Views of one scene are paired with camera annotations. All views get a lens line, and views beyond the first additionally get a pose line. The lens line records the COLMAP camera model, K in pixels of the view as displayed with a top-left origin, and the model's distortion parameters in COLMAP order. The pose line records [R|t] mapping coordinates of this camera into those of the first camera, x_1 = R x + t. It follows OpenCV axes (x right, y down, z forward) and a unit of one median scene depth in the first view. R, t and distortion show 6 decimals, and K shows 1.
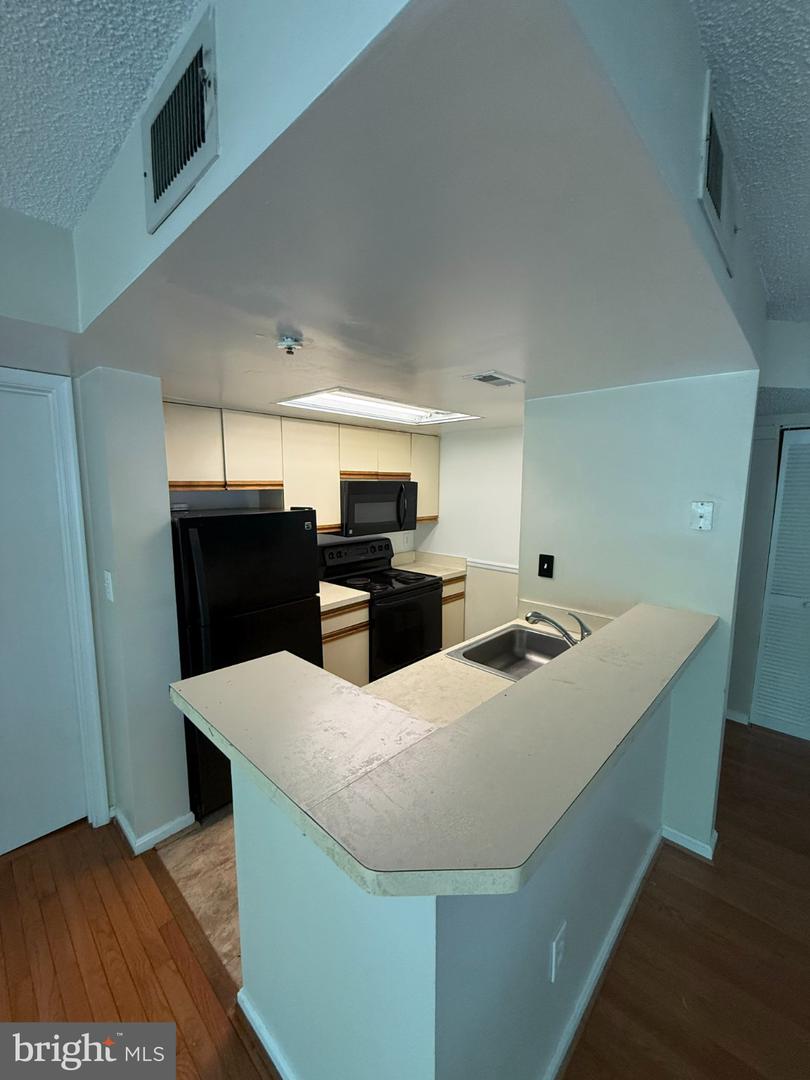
lens RADIAL K [[432.4, 0, 405.0], [0, 432.4, 540.0], [0, 0, 1]] dist [0.000237, 0.000139]
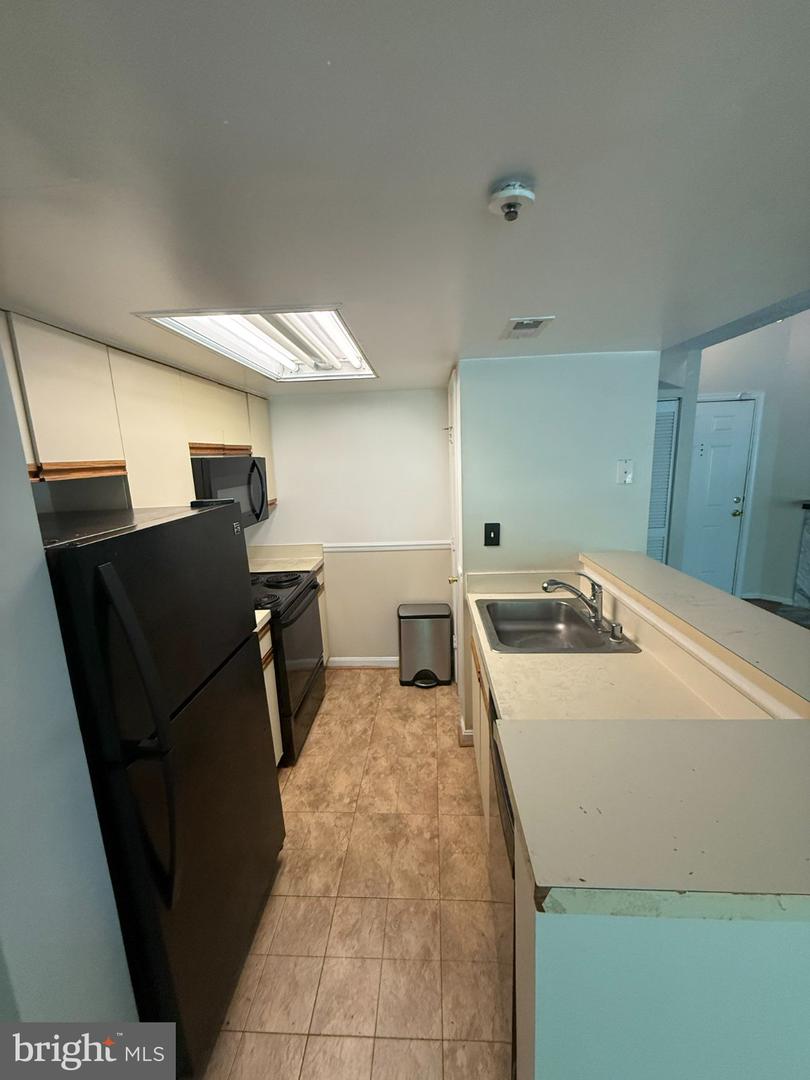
lens RADIAL K [[432.4, 0, 405.0], [0, 432.4, 540.0], [0, 0, 1]] dist [0.000237, 0.000139]
pose [[0.760877, -0.156579, 0.629722, -0.377428], [0.122877, 0.987659, 0.097110, -0.040528], [-0.637156, 0.003490, 0.770727, 0.308040]]
